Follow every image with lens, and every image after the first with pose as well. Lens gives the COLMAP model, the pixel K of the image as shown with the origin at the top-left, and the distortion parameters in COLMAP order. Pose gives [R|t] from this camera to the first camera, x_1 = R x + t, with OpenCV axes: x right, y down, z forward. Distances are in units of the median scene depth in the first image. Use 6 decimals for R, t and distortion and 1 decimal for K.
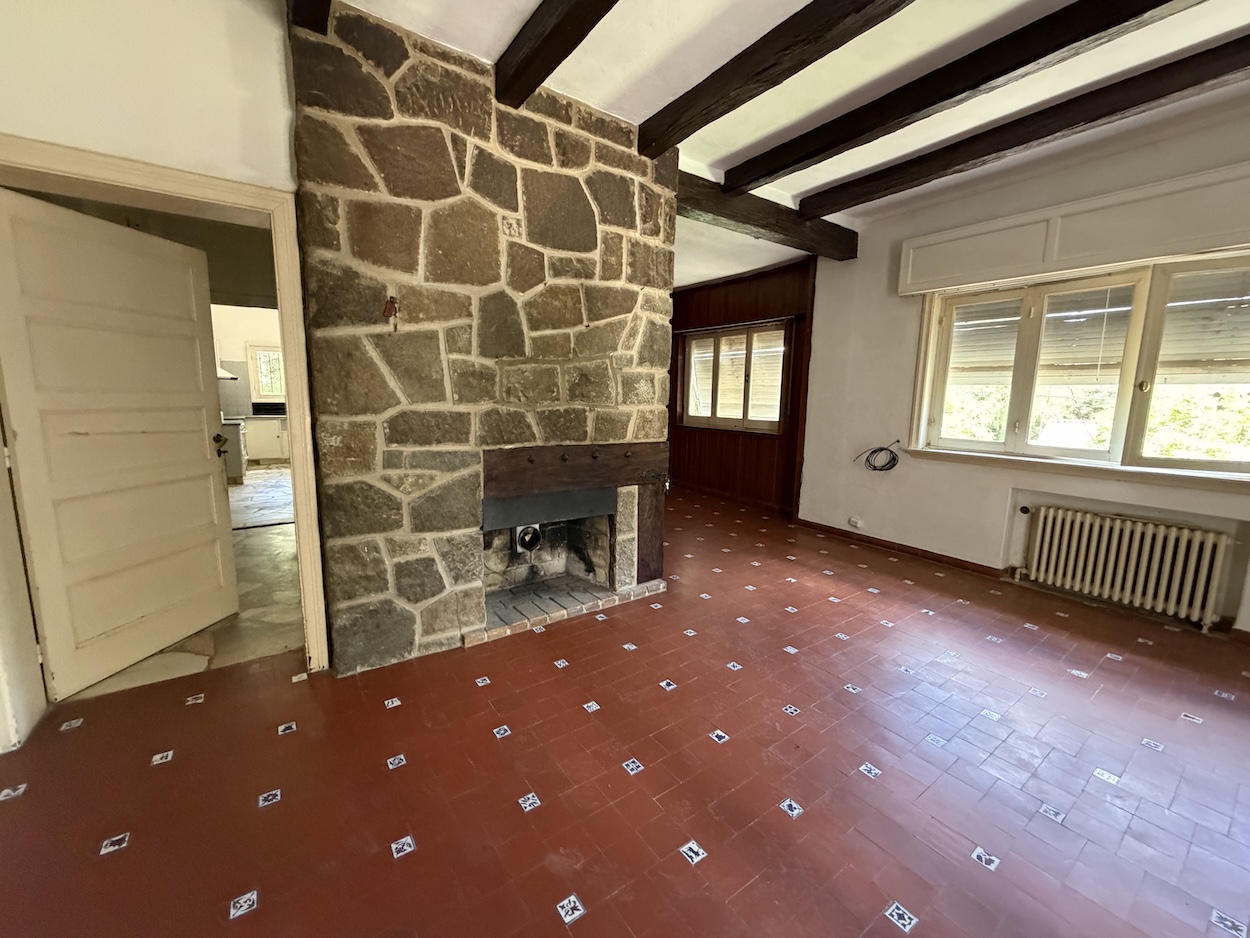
lens RADIAL K [[499.8, 0, 624.5], [0, 499.8, 470.1], [0, 0, 1]] dist [-0.001513, -0.000498]
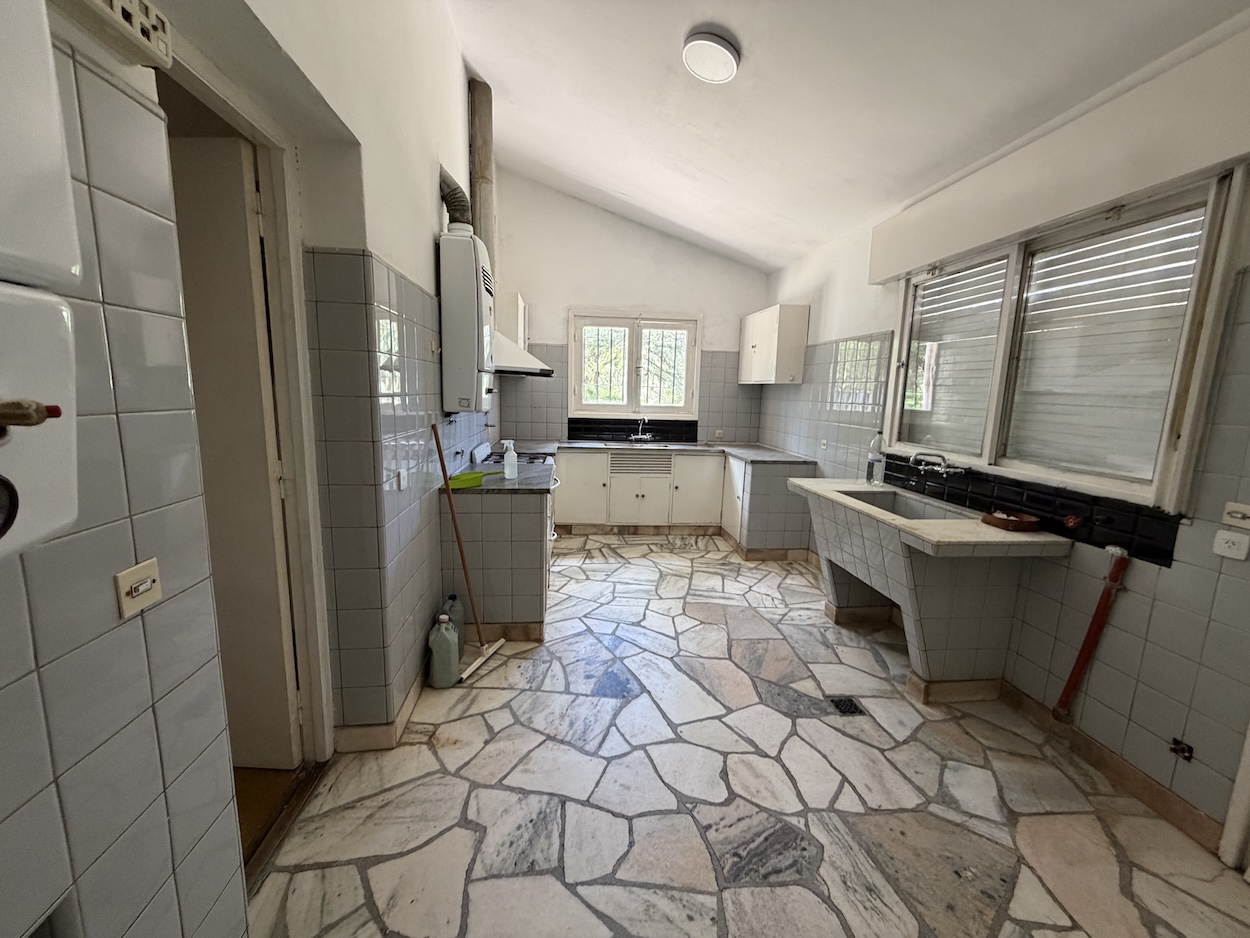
lens RADIAL K [[499.8, 0, 618.2], [0, 499.8, 466.5], [0, 0, 1]] dist [-0.001513, -0.000498]
pose [[0.869483, 0.075914, -0.488095, -0.507417], [-0.079077, 0.996768, 0.014163, -0.114204], [0.487593, 0.026283, 0.872675, 0.651006]]
